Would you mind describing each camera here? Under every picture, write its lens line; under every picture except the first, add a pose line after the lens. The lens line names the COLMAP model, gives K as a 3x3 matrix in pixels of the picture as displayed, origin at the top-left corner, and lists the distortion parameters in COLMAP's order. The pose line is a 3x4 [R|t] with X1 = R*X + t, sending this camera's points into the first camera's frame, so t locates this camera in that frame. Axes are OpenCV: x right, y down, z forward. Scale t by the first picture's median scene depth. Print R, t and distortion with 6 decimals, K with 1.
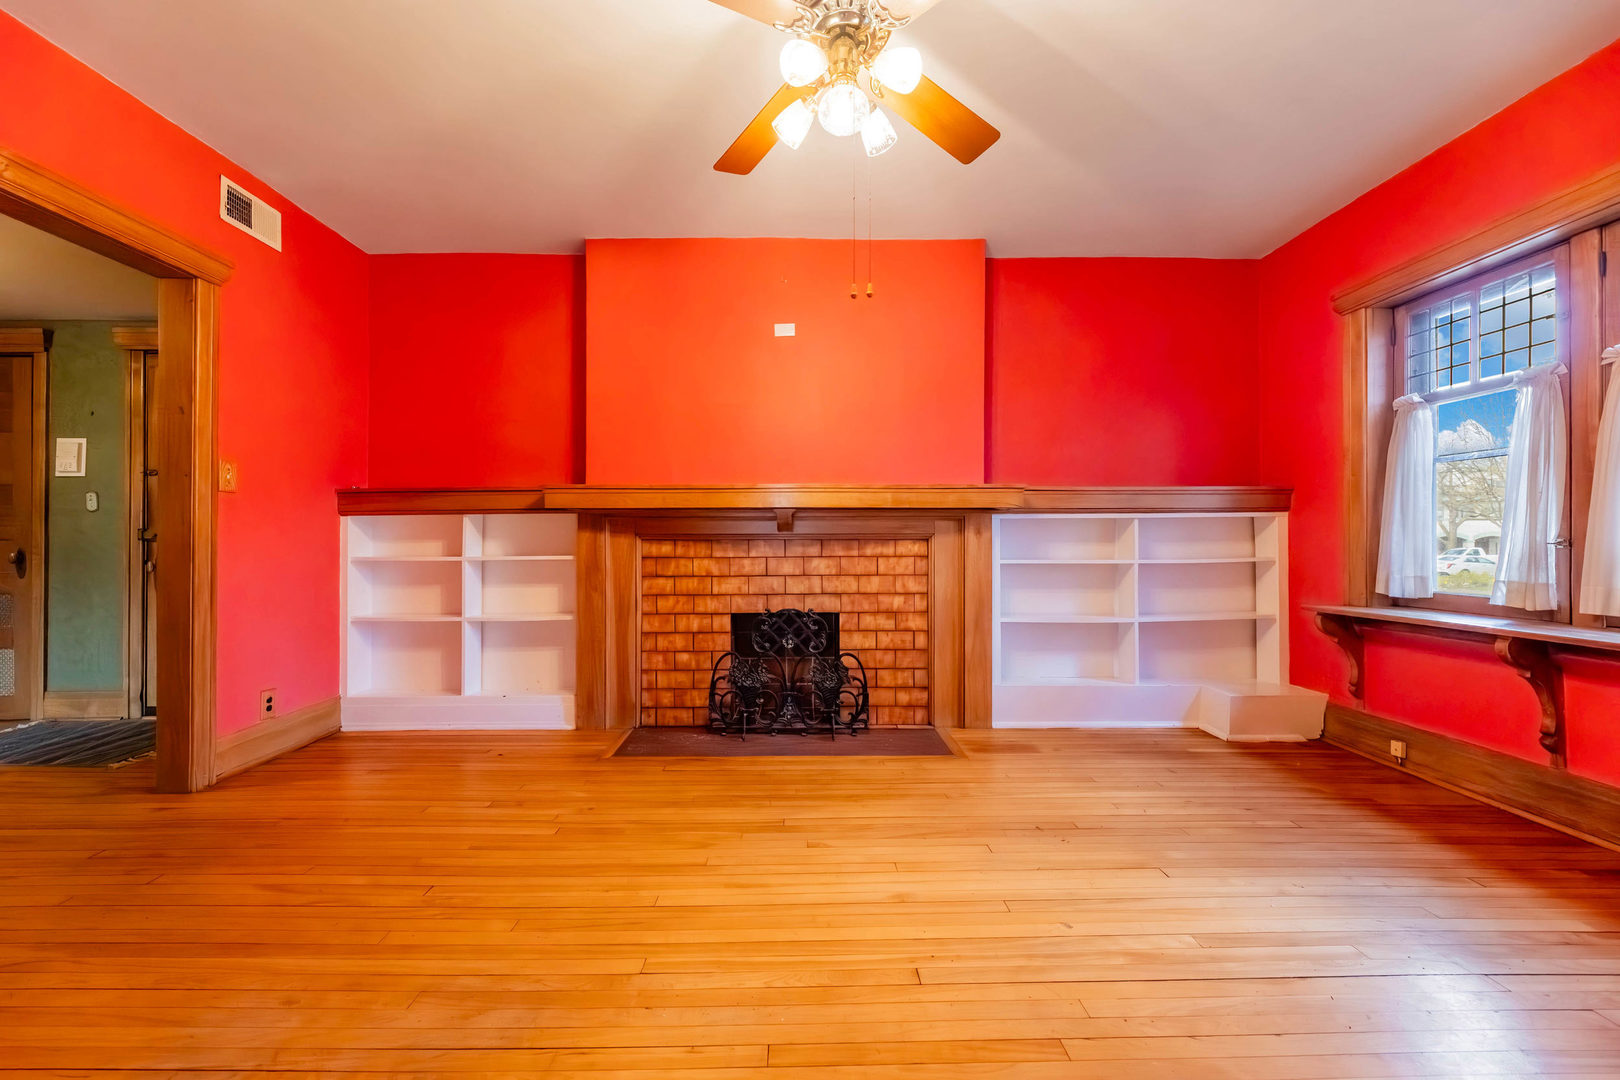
lens RADIAL K [[661.9, 0, 812.6], [0, 661.9, 538.3], [0, 0, 1]] dist [0.002908, 0.000297]
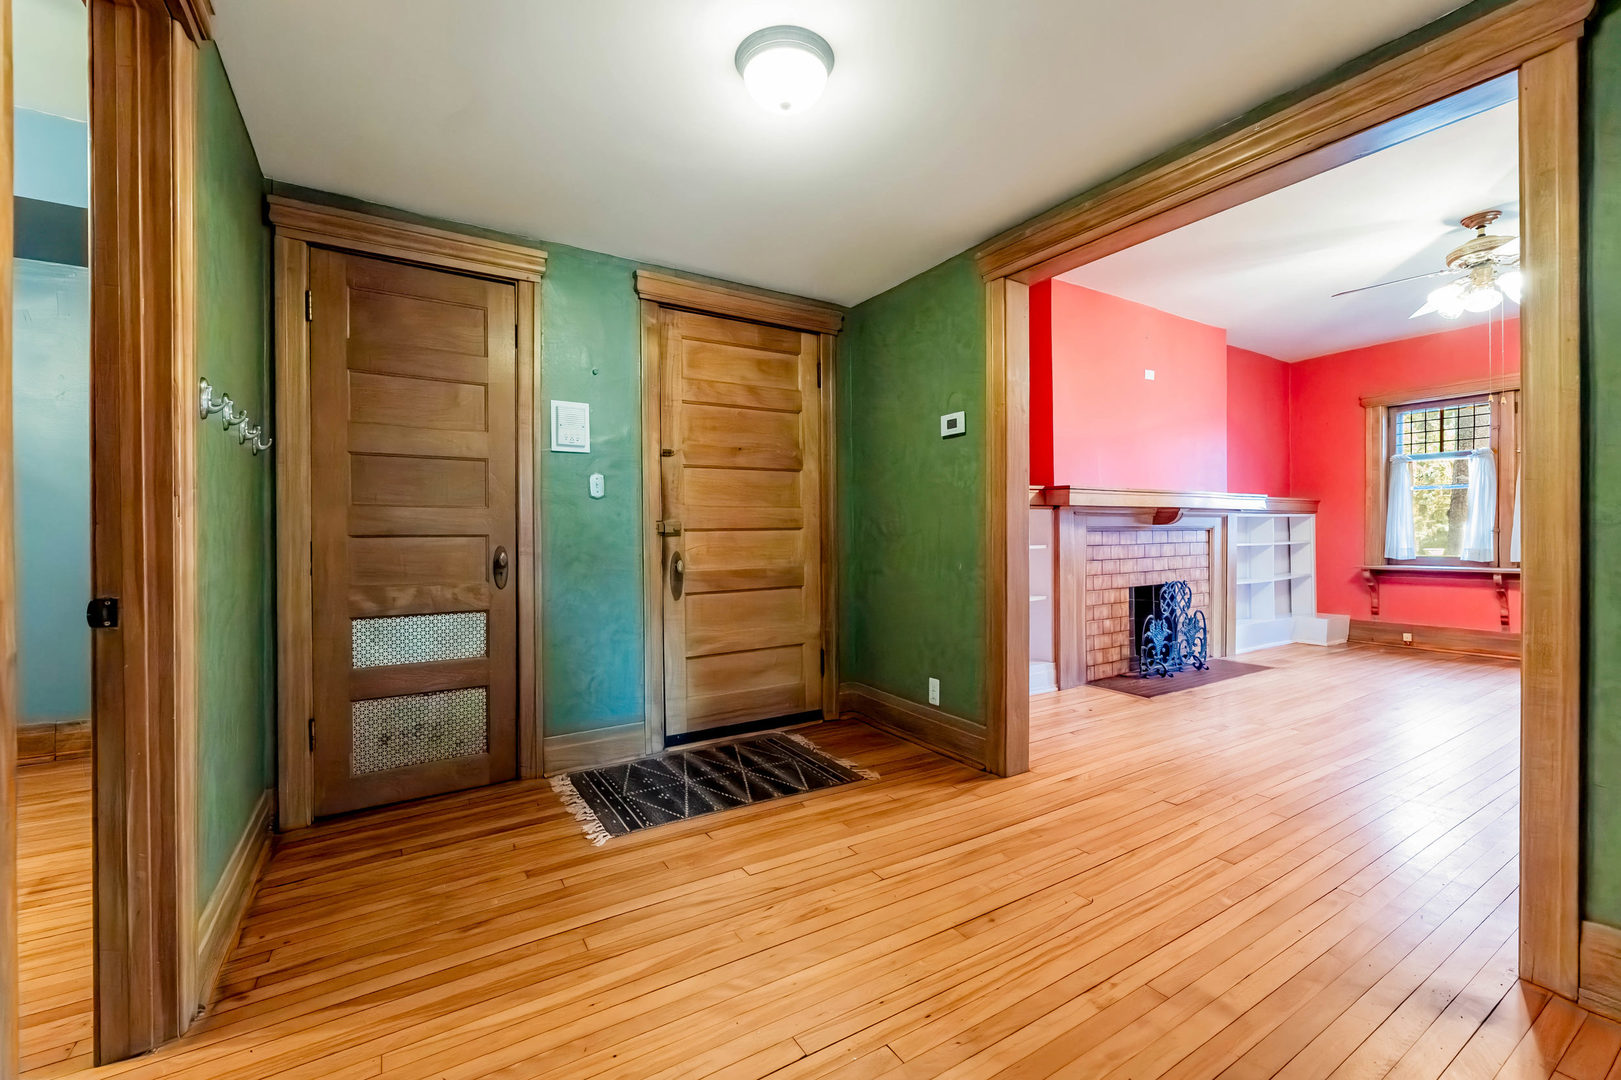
lens RADIAL K [[662.3, 0, 819.8], [0, 662.3, 536.5], [0, 0, 1]] dist [0.002908, 0.000297]
pose [[0.852198, -0.006722, 0.523176, -1.329916], [0.005639, 0.999977, 0.003662, 0.005096], [-0.523188, -0.000171, 0.852217, 0.203586]]
